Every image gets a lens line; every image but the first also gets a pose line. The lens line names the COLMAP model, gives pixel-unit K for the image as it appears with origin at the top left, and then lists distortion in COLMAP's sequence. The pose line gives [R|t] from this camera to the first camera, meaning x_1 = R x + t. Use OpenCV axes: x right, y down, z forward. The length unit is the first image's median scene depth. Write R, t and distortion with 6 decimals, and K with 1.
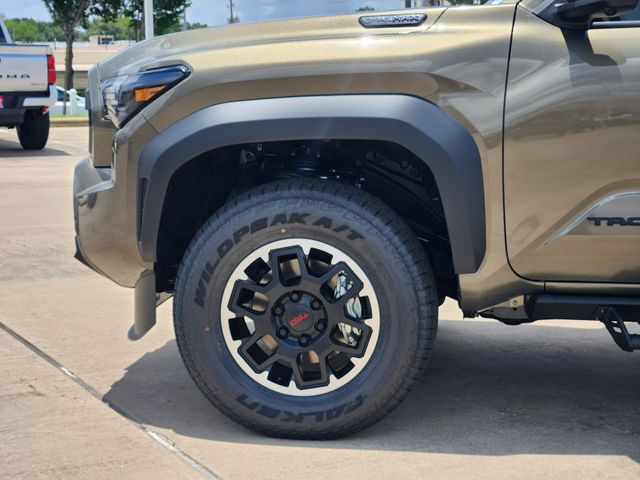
lens RADIAL K [[1250.9, 0, 320.0], [0, 1250.9, 240.0], [0, 0, 1]] dist [-0.568347, 6.412497]
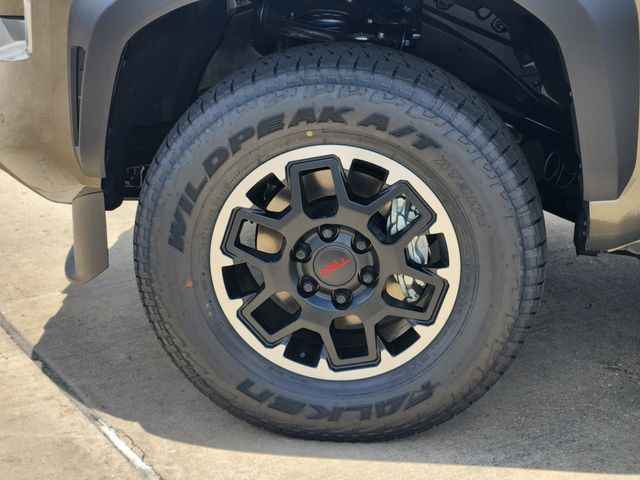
lens RADIAL K [[1250.9, 0, 320.0], [0, 1250.9, 240.0], [0, 0, 1]] dist [-0.568347, 6.412497]
pose [[0.998680, -0.019198, 0.047644, -0.053961], [0.009829, 0.981813, 0.189593, -0.072120], [-0.050417, -0.188875, 0.980706, 0.373237]]
